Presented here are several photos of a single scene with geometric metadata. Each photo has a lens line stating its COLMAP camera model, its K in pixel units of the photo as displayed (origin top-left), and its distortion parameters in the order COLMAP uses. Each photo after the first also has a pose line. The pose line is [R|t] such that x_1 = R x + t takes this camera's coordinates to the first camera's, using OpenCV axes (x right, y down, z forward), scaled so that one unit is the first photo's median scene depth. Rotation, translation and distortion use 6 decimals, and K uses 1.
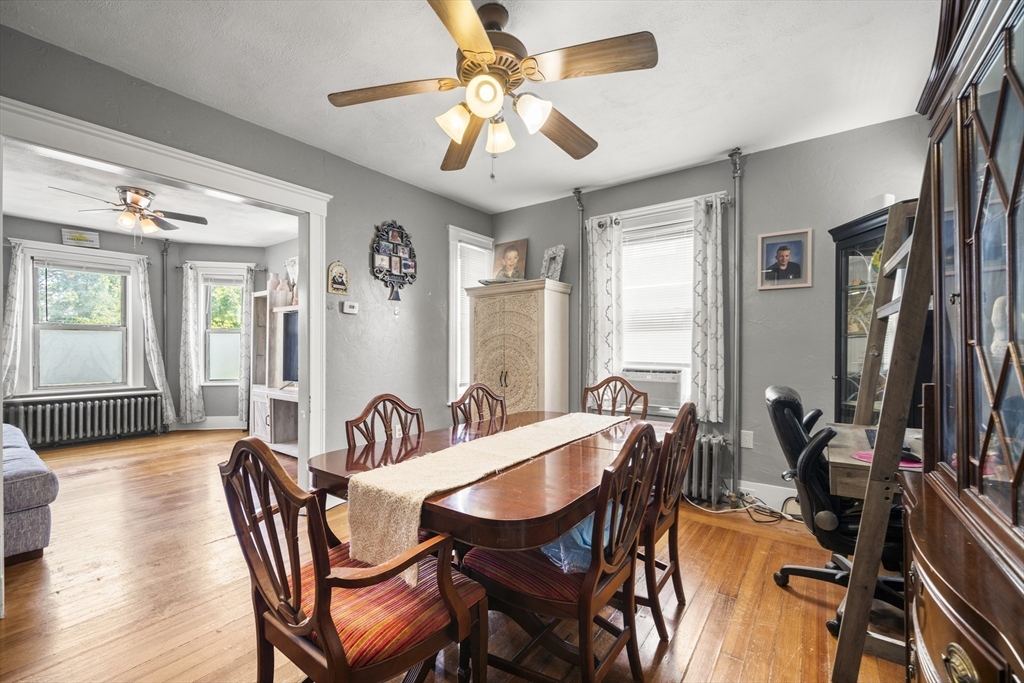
lens RADIAL K [[412.9, 0, 506.9], [0, 412.9, 350.0], [0, 0, 1]] dist [-0.003800, -0.000202]
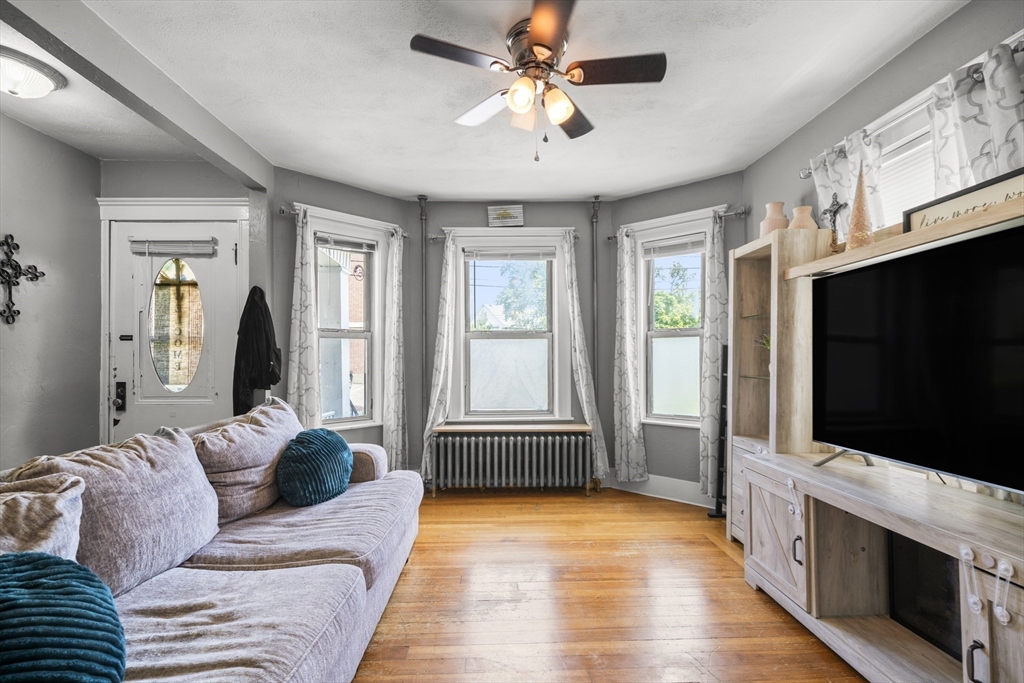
lens RADIAL K [[447.6, 0, 505.8], [0, 447.6, 357.4], [0, 0, 1]] dist [-0.001783, 0.000683]
pose [[0.616596, -0.008592, -0.787233, -0.364916], [0.001163, 0.999949, -0.010002, -0.005391], [0.787279, 0.005252, 0.616575, 0.458610]]
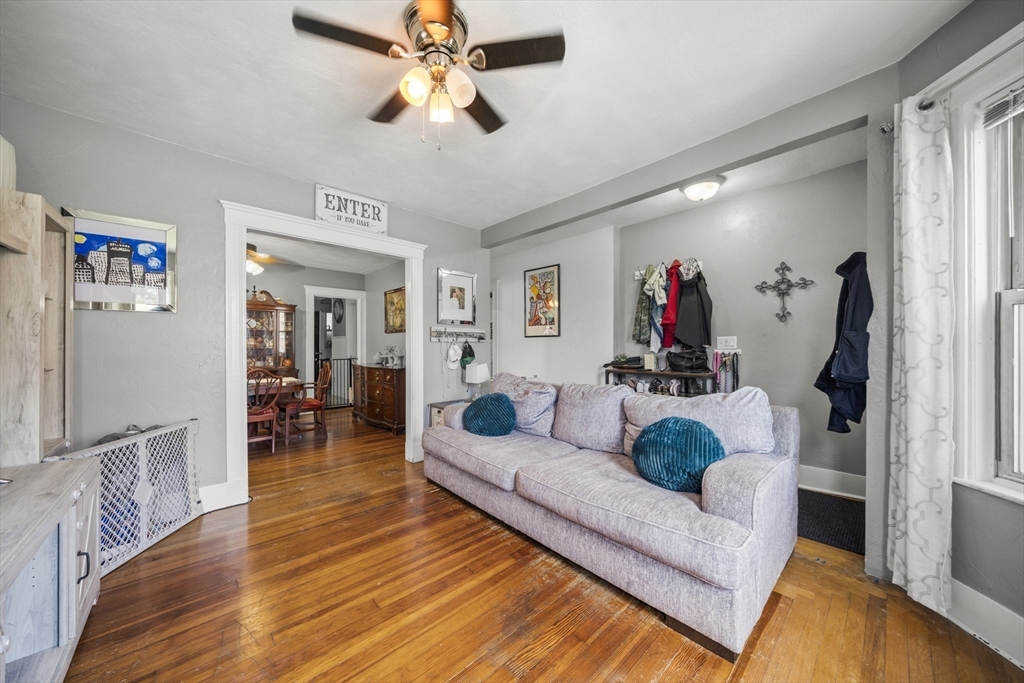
lens RADIAL K [[353.4, 0, 510.2], [0, 353.4, 341.5], [0, 0, 1]] dist [-0.008856, 0.000377]
pose [[-0.979669, 0.001277, 0.200615, -0.745714], [0.001632, 0.999997, 0.001603, -0.016303], [-0.200612, 0.001898, -0.979669, 0.973600]]
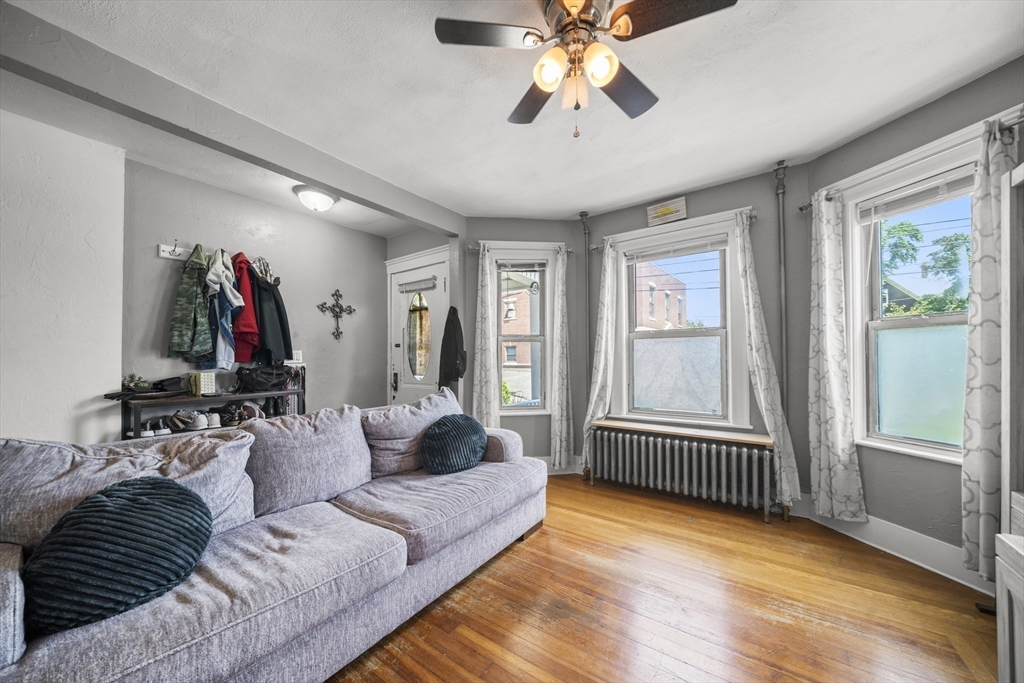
lens RADIAL K [[353.4, 0, 511.4], [0, 353.4, 354.1], [0, 0, 1]] dist [-0.008856, 0.000377]
pose [[0.023321, -0.015007, -0.999615, -0.384716], [-0.000535, 0.999887, -0.015023, -0.008305], [0.999728, 0.000885, 0.023311, 0.651255]]
